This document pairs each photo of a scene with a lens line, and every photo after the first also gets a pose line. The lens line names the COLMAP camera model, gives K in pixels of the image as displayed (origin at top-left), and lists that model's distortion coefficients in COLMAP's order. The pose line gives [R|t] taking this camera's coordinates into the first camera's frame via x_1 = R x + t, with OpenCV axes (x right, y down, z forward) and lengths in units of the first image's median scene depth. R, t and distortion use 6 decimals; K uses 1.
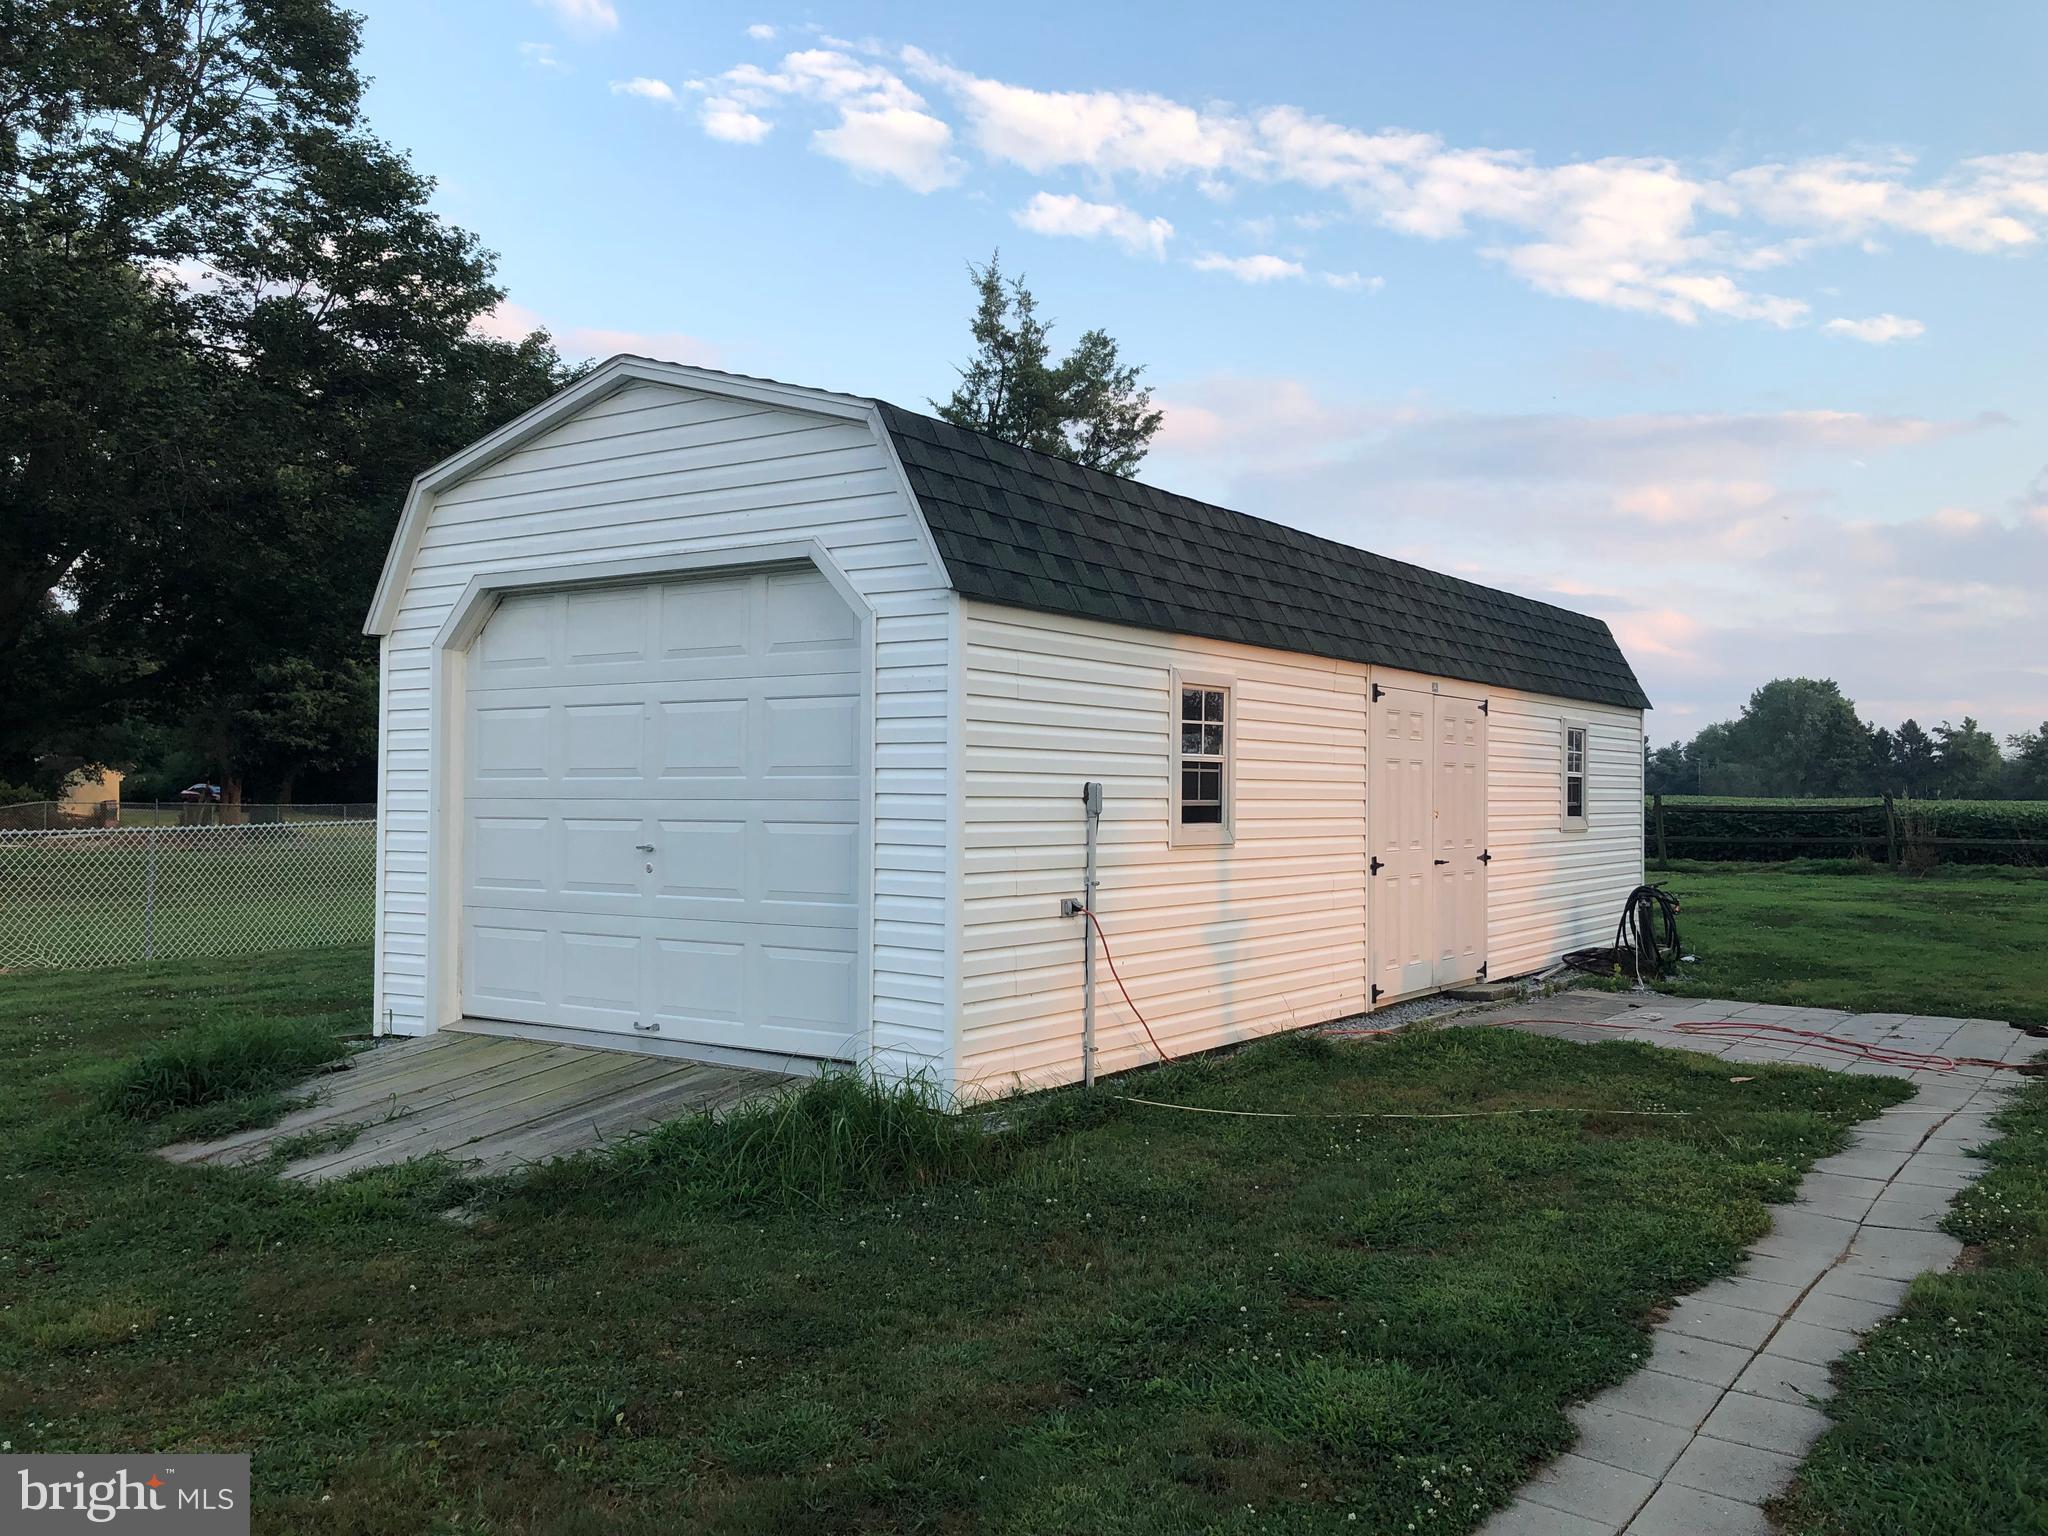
lens RADIAL K [[1693.0, 0, 1027.0], [0, 1693.0, 764.8], [0, 0, 1]] dist [0.001763, 0.005795]
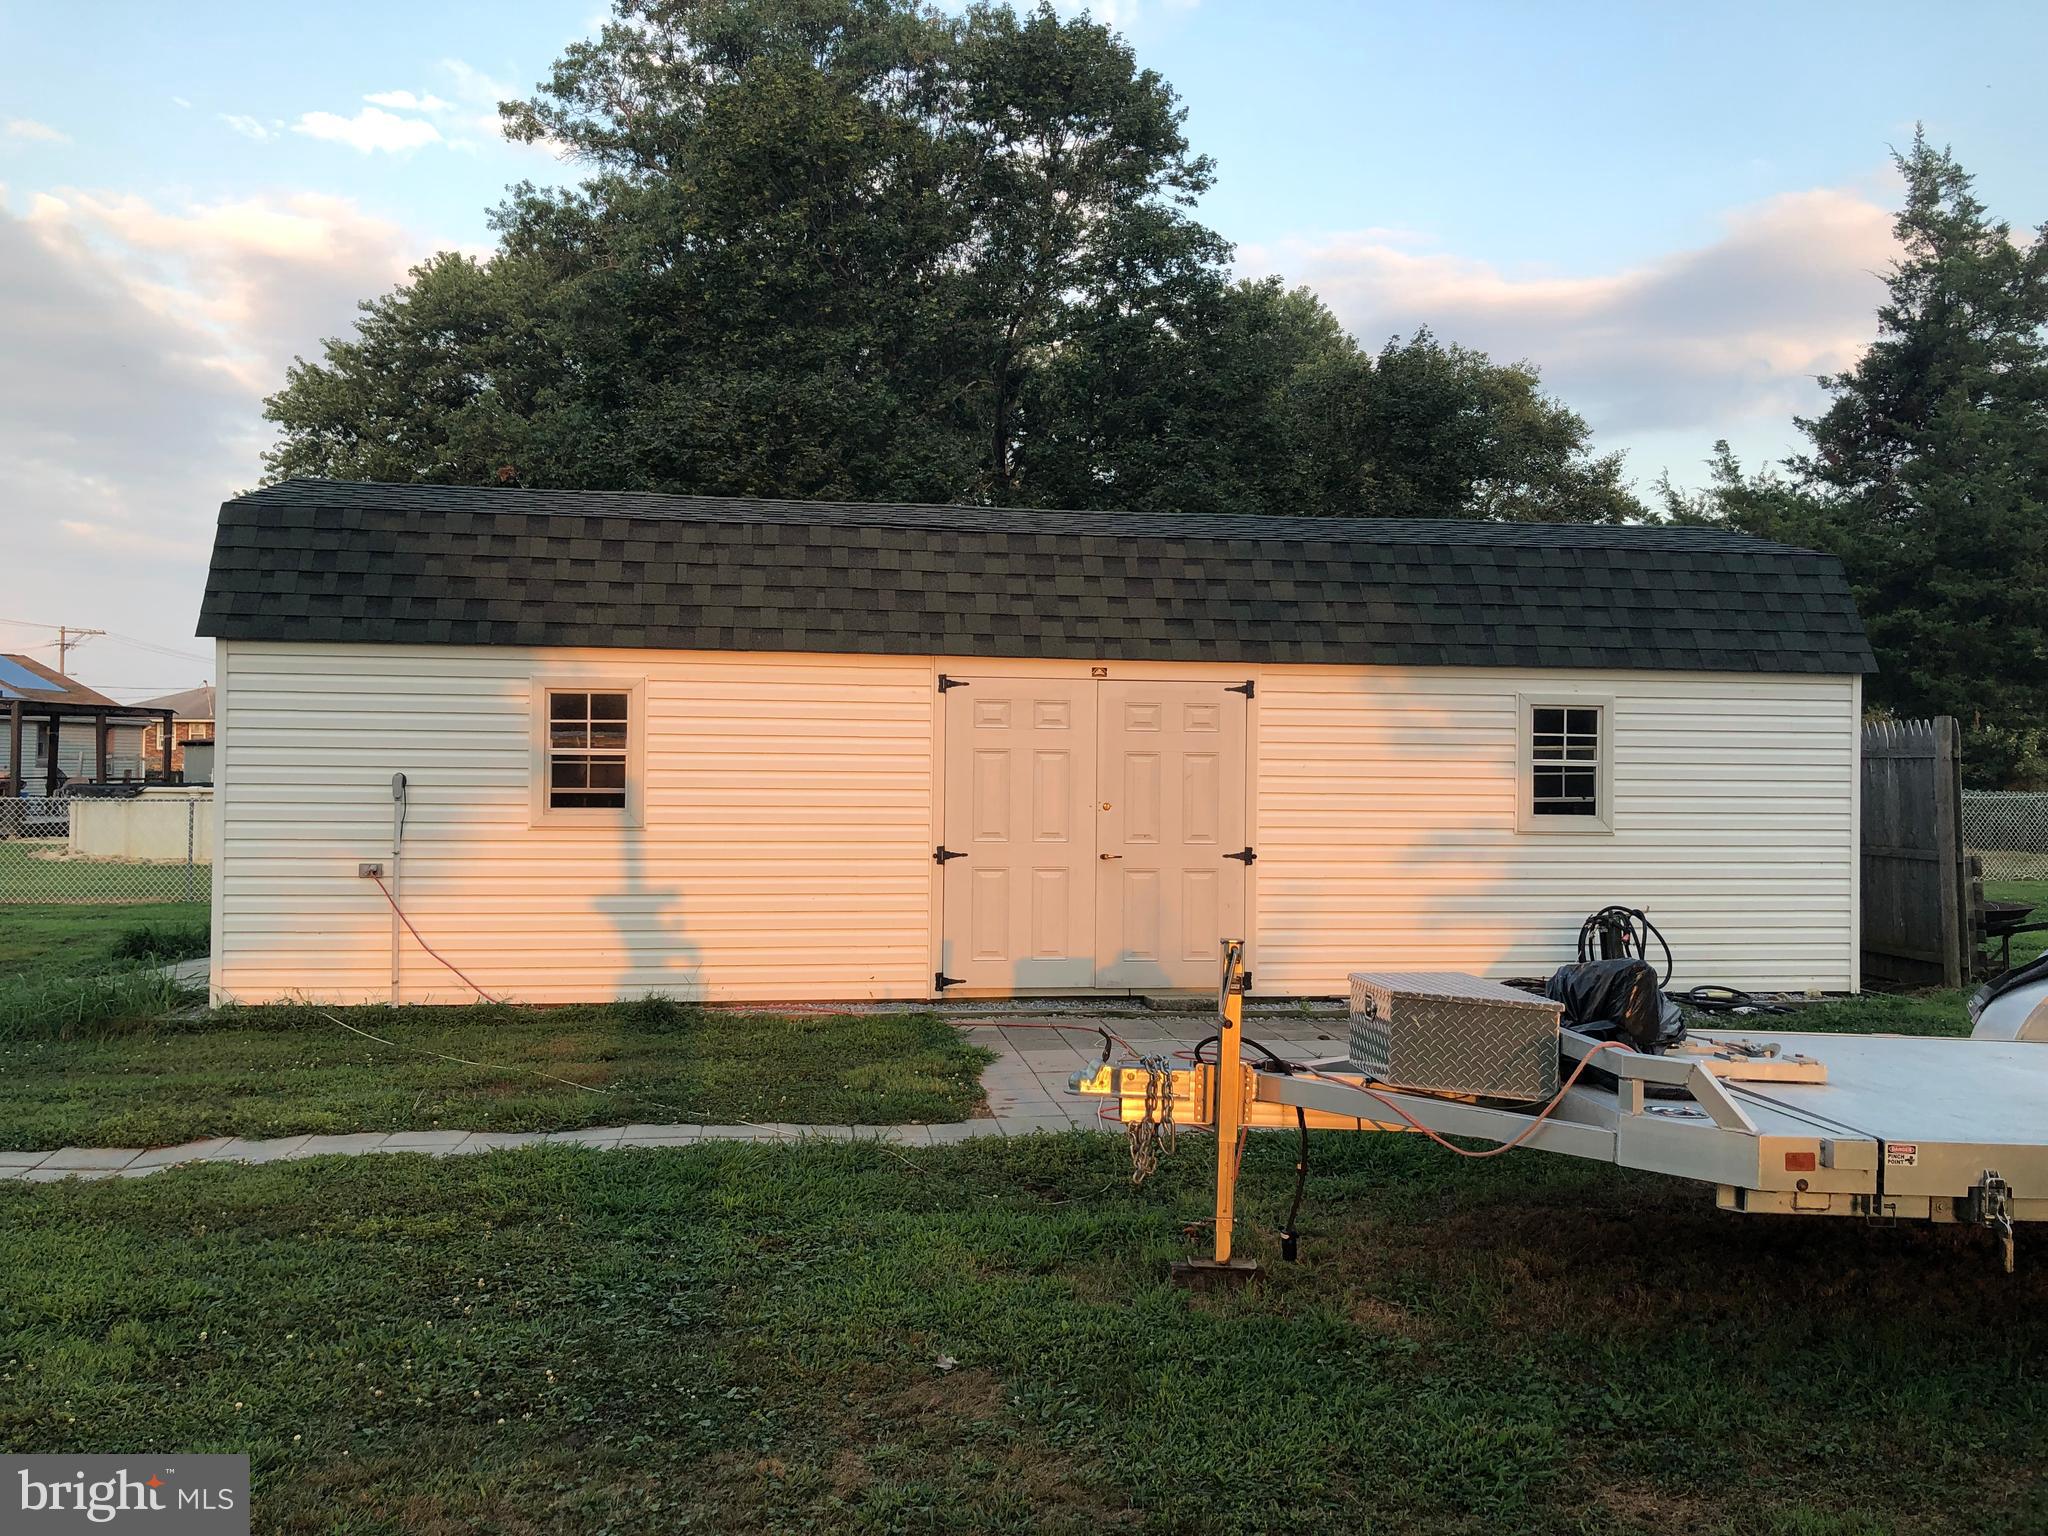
lens RADIAL K [[1693.0, 0, 1028.7], [0, 1693.0, 769.8], [0, 0, 1]] dist [0.001763, 0.005795]
pose [[0.714412, 0.008190, -0.699678, 0.946592], [0.005979, 0.999824, 0.017808, -0.008866], [0.699700, -0.016905, 0.714237, 0.319583]]
